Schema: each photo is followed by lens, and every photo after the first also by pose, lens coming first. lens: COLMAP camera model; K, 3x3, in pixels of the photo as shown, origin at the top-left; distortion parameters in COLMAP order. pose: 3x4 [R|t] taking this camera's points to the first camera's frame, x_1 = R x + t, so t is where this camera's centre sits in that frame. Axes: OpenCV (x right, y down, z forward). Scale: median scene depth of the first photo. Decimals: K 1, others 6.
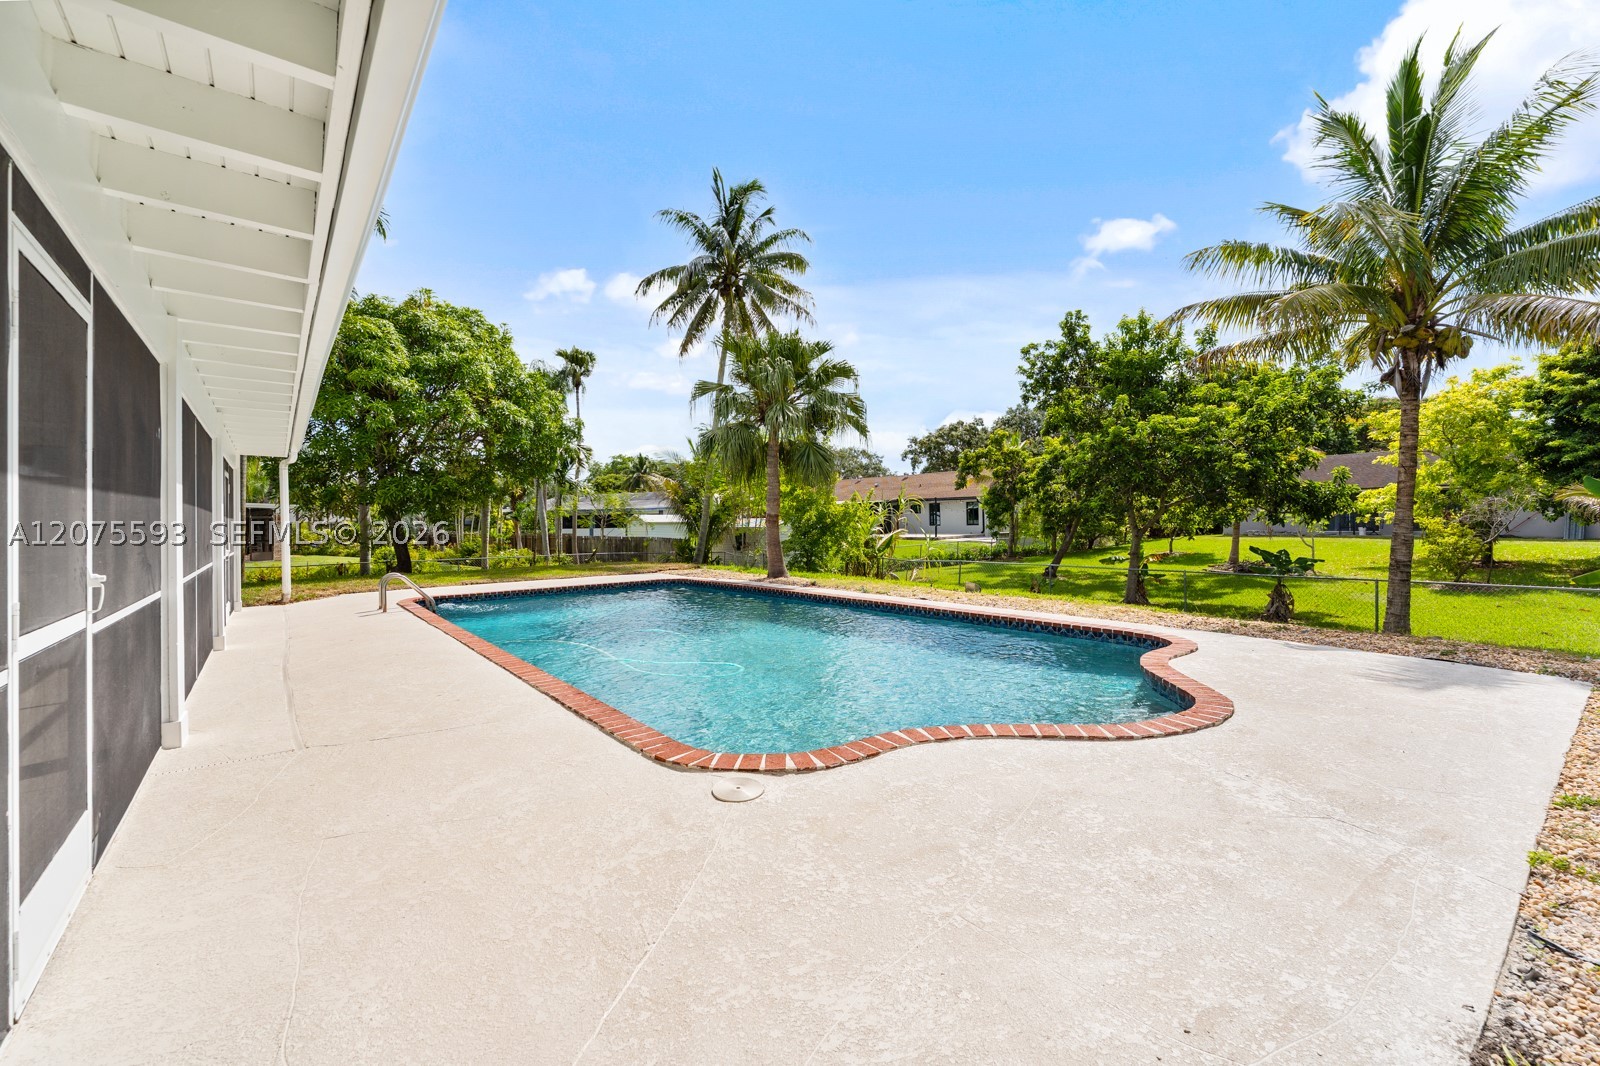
lens RADIAL K [[677.7, 0, 804.2], [0, 677.7, 498.5], [0, 0, 1]] dist [-0.000841, -0.000110]
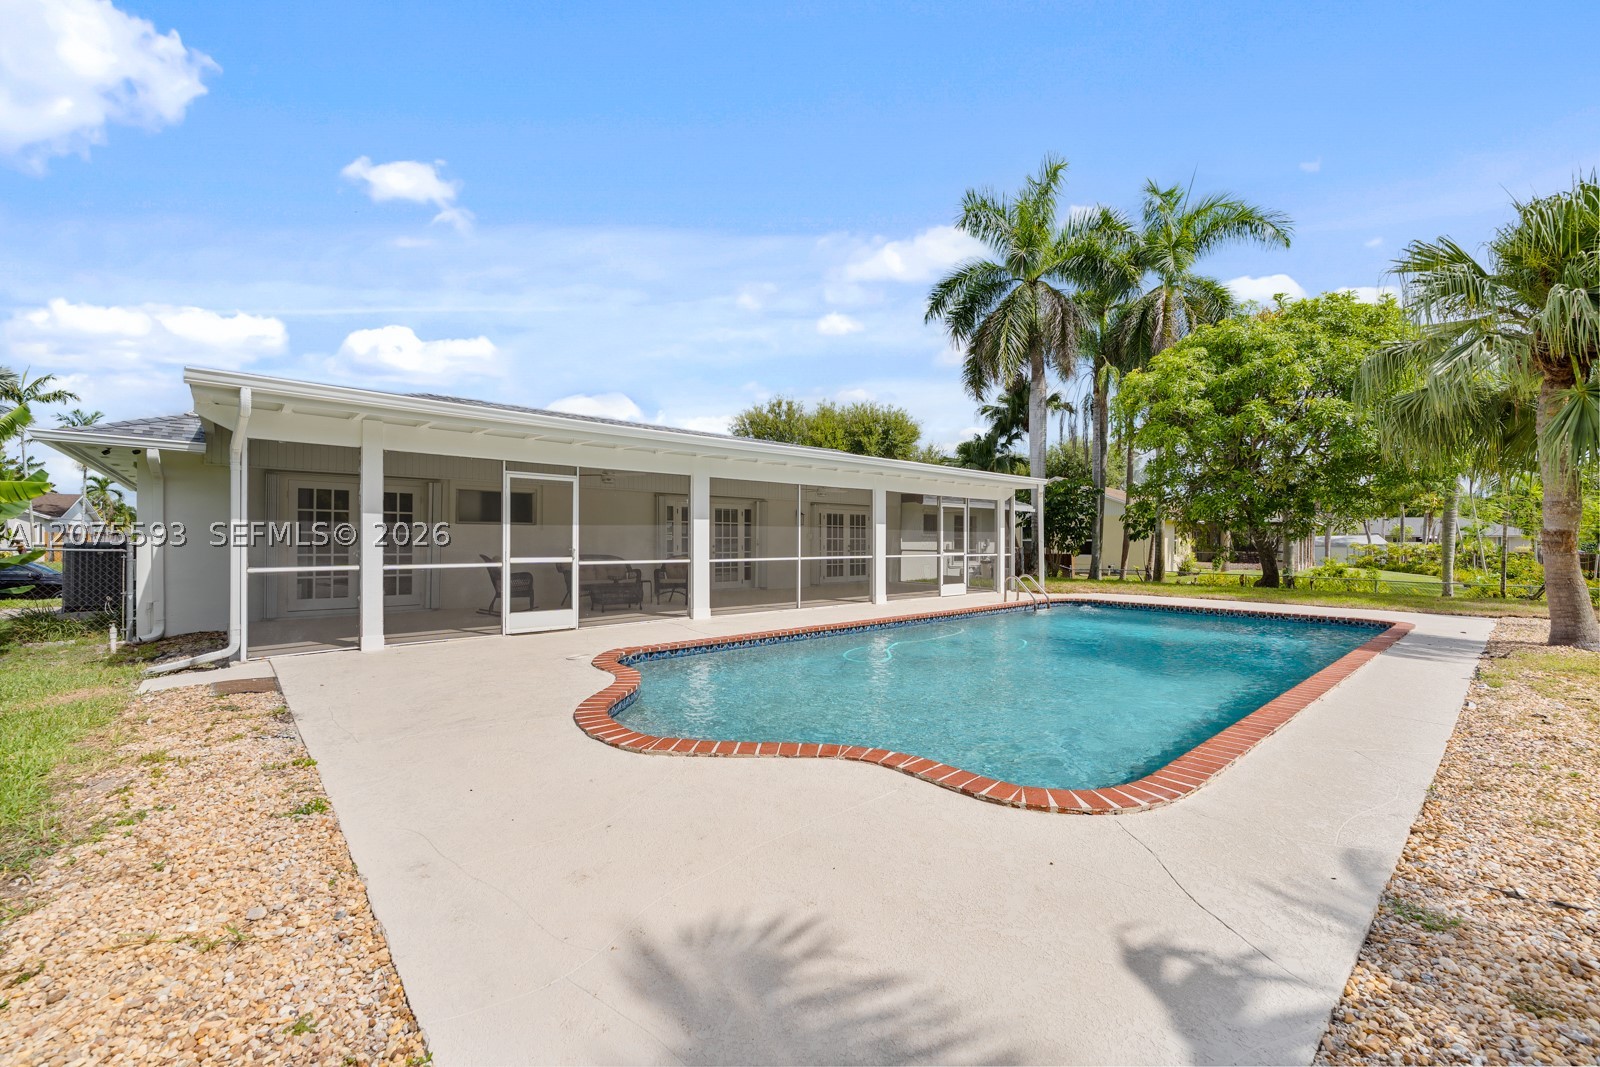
lens RADIAL K [[649.8, 0, 790.1], [0, 649.8, 535.8], [0, 0, 1]] dist [-0.001780, -0.000462]
pose [[0.047023, 0.010054, -0.998843, 0.306567], [0.025358, 0.999615, 0.011255, 0.004619], [0.998572, -0.025858, 0.046750, 0.241273]]
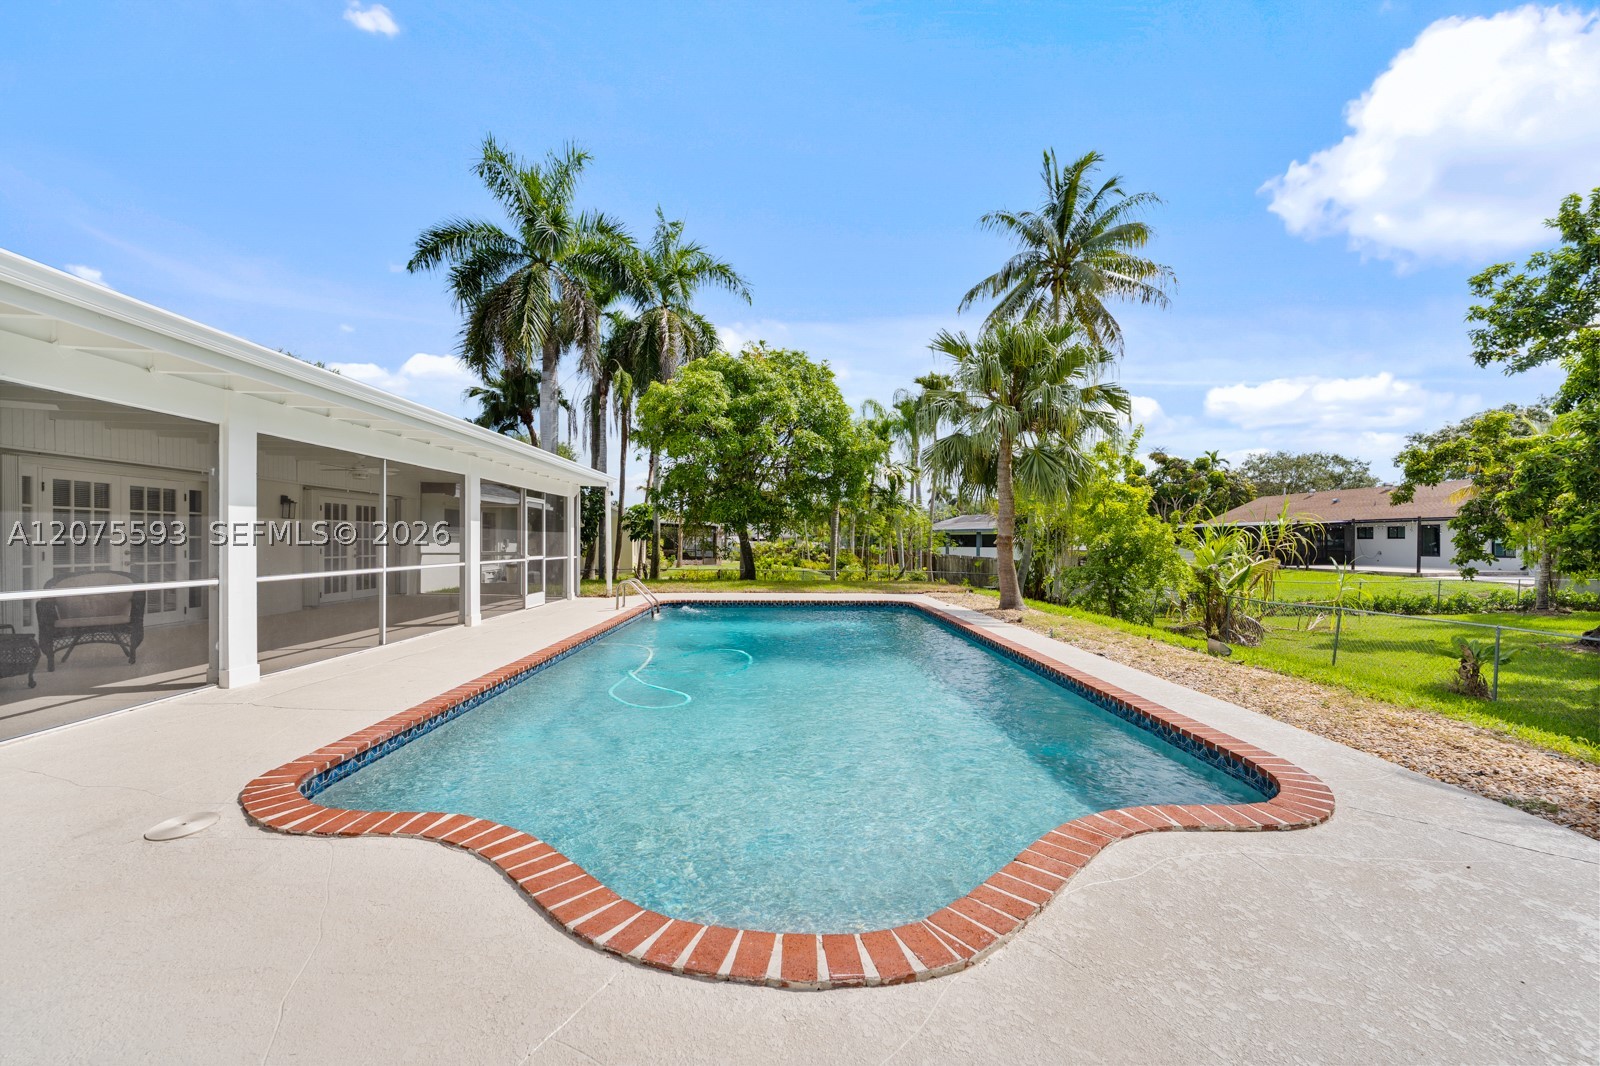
lens RADIAL K [[649.8, 0, 790.1], [0, 649.8, 535.3], [0, 0, 1]] dist [-0.001780, -0.000462]
pose [[0.795707, 0.015021, -0.605495, 0.159628], [0.000403, 0.999679, 0.025330, 0.001210], [0.605681, -0.020399, 0.795446, 0.117267]]
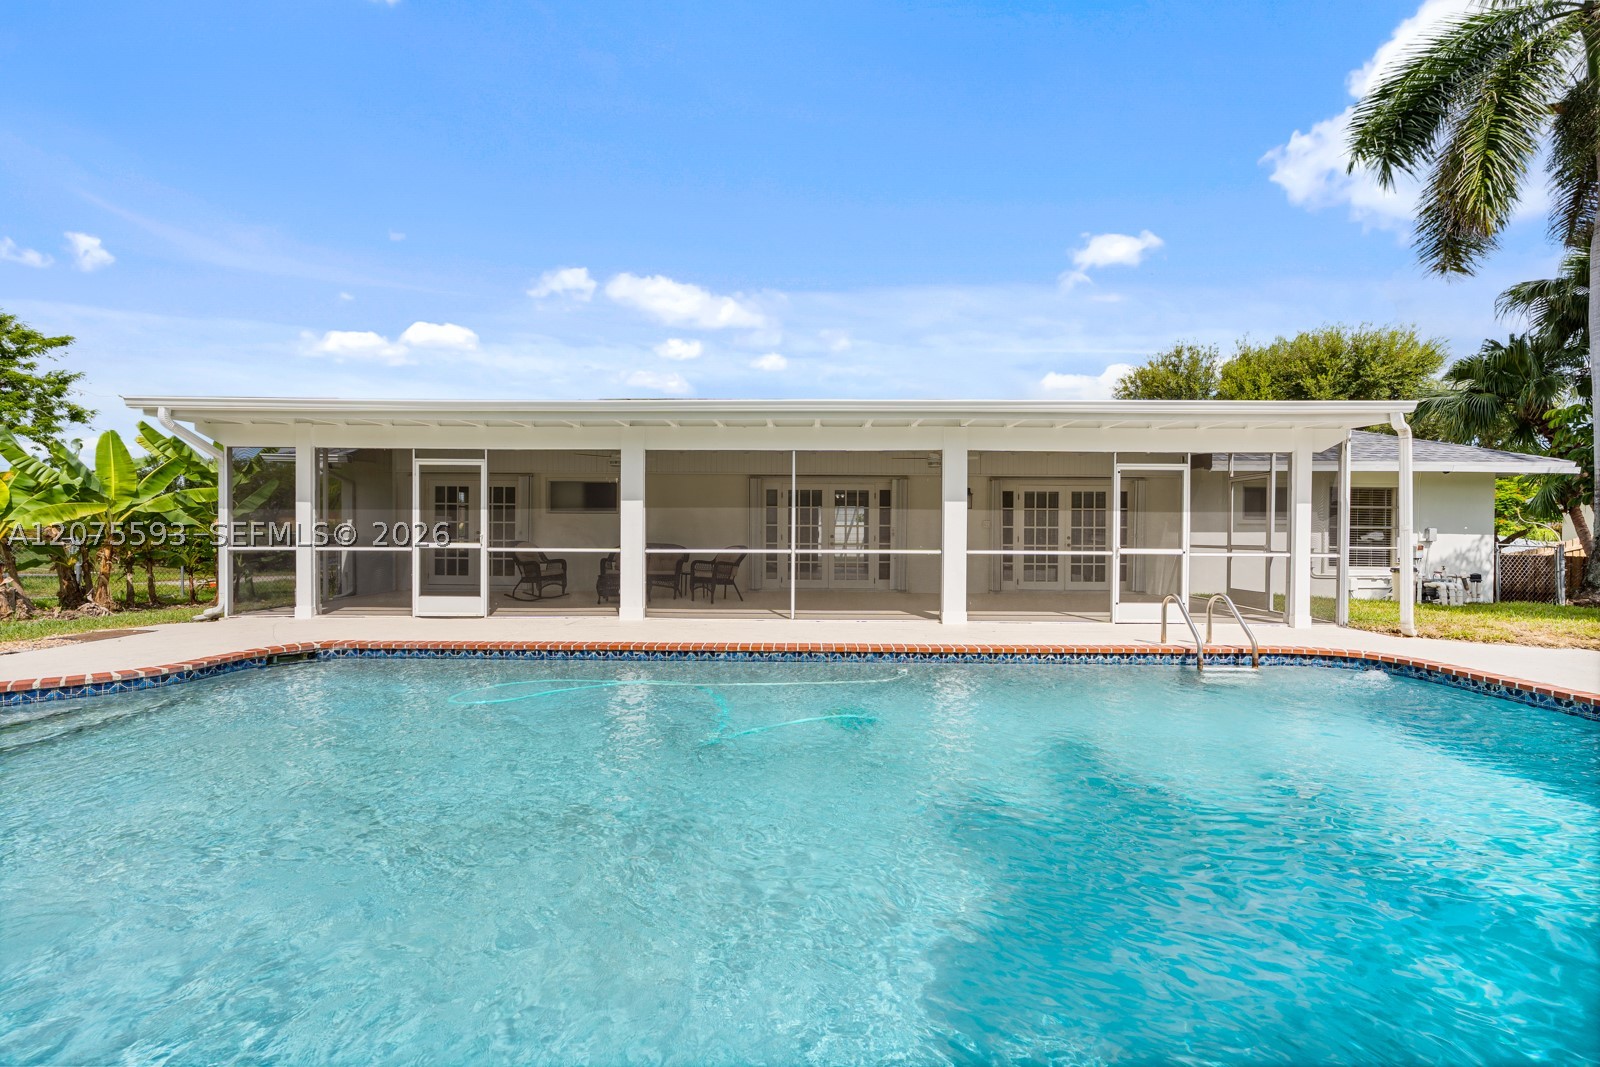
lens RADIAL K [[637.7, 0, 800.0], [0, 637.7, 533.5], [0, 0, 1]] dist [0.010941, -0.000082]
pose [[-0.627469, 0.017321, -0.778449, 0.062051], [0.027945, 0.999609, -0.000283, 0.019609], [0.778140, -0.021931, -0.627708, 0.535037]]
